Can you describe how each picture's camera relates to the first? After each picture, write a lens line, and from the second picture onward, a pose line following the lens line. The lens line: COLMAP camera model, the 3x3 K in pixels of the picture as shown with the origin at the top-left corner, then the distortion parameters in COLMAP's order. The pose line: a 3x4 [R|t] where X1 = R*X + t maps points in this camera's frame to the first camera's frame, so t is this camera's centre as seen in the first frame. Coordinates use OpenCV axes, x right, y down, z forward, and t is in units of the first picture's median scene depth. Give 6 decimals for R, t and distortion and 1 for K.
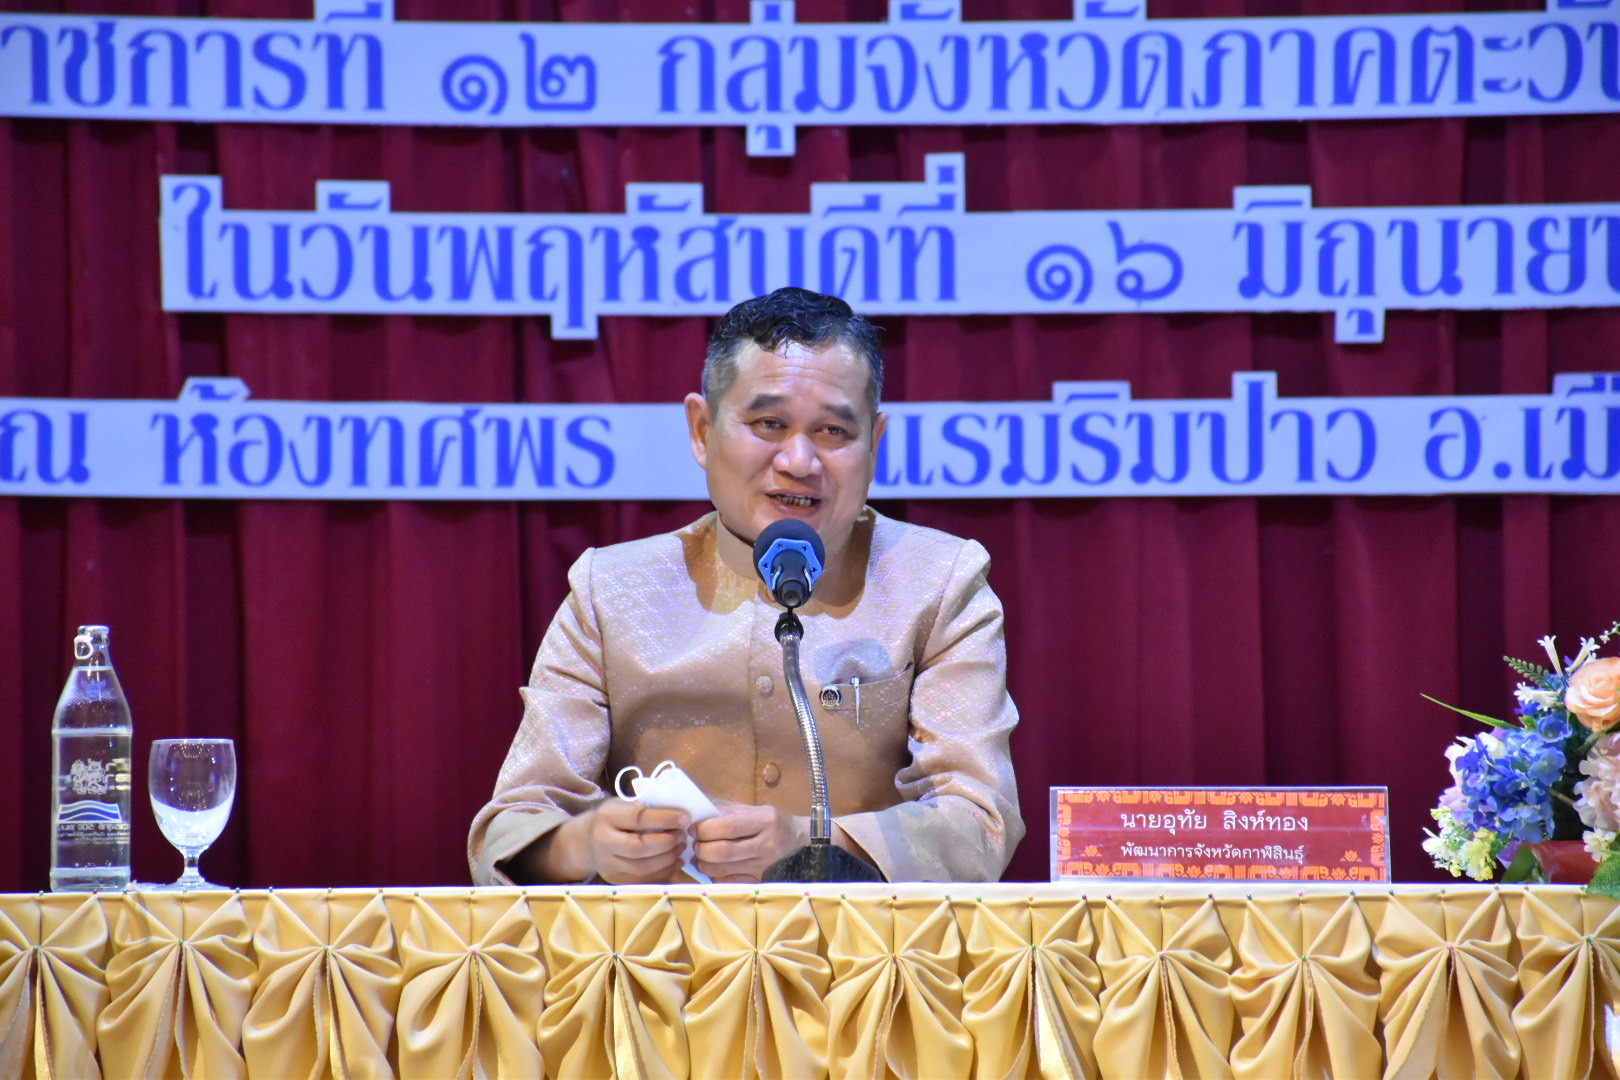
lens RADIAL K [[7703.8, 0, 810.0], [0, 7703.8, 540.0], [0, 0, 1]] dist [1.983918, 2.833018]
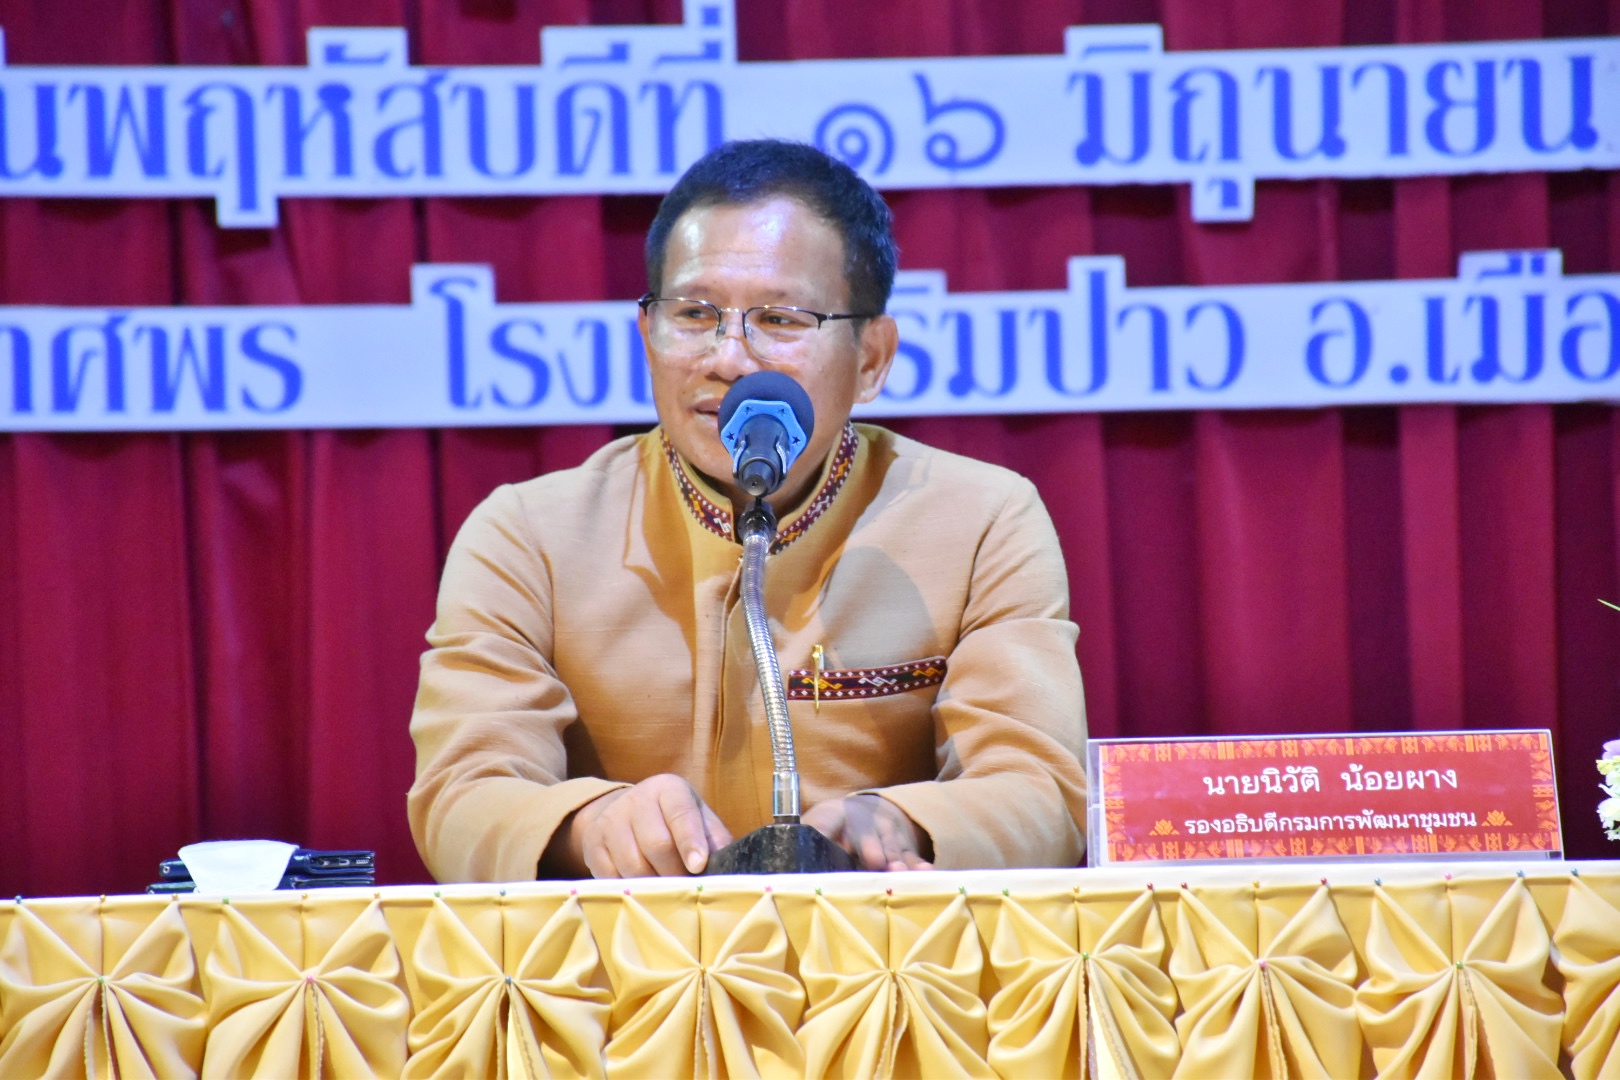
lens RADIAL K [[8414.1, 0, 810.0], [0, 8414.1, 540.0], [0, 0, 1]] dist [2.317356, 1.326982]
pose [[0.998167, -0.016641, 0.058190, -0.024430], [0.016705, 0.999860, -0.000606, 0.007862], [-0.058171, 0.001577, 0.998305, 0.121114]]
